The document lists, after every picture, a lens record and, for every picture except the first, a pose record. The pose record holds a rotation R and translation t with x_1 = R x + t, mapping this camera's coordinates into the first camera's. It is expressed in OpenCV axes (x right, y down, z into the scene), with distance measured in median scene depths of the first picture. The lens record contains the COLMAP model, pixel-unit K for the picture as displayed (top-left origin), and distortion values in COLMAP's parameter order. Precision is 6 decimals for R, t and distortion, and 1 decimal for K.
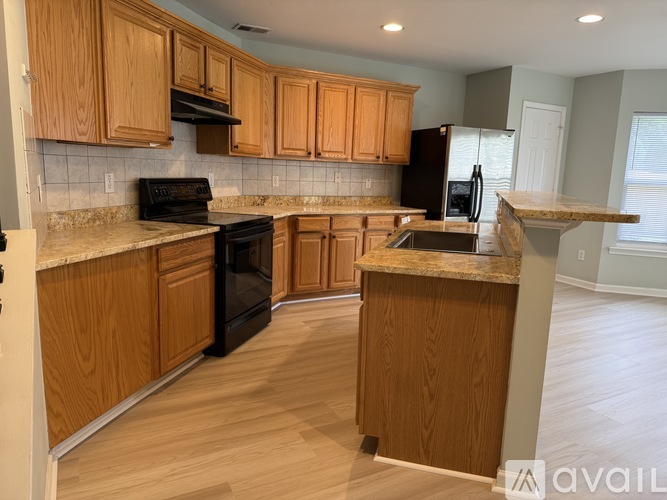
lens RADIAL K [[468.3, 0, 335.0], [0, 468.3, 262.1], [0, 0, 1]] dist [0.035264, -0.048519]
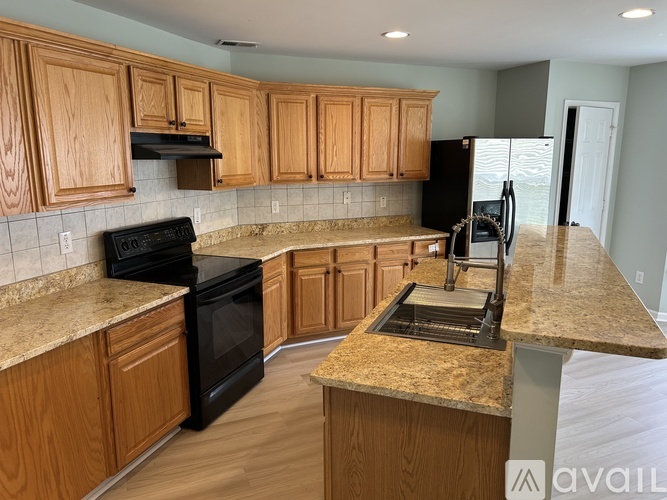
lens RADIAL K [[502.5, 0, 336.4], [0, 502.5, 258.3], [0, 0, 1]] dist [0.017161, 0.010062]
pose [[0.996269, -0.018846, -0.084217, 0.079155], [0.020398, 0.999637, 0.017604, -0.105073], [0.083855, -0.019257, 0.996292, 0.067250]]
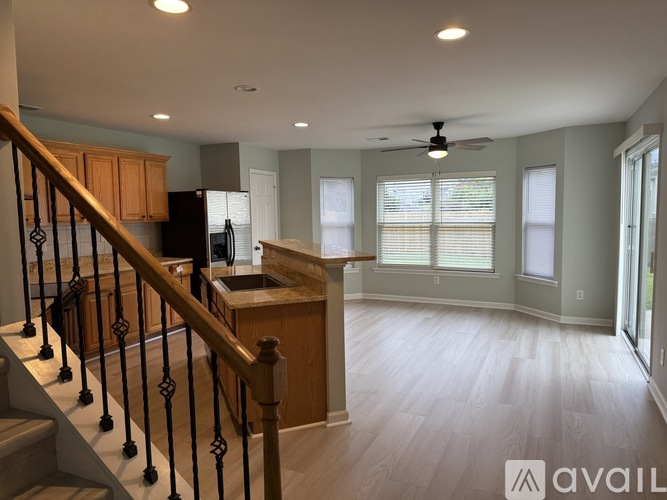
lens RADIAL K [[468.3, 0, 335.3], [0, 468.3, 255.8], [0, 0, 1]] dist [0.035264, -0.048519]
pose [[0.797366, -0.102131, 0.594791, -0.269206], [0.155562, 0.987054, -0.039058, -0.019129], [-0.583102, 0.123670, 0.802931, -0.198696]]
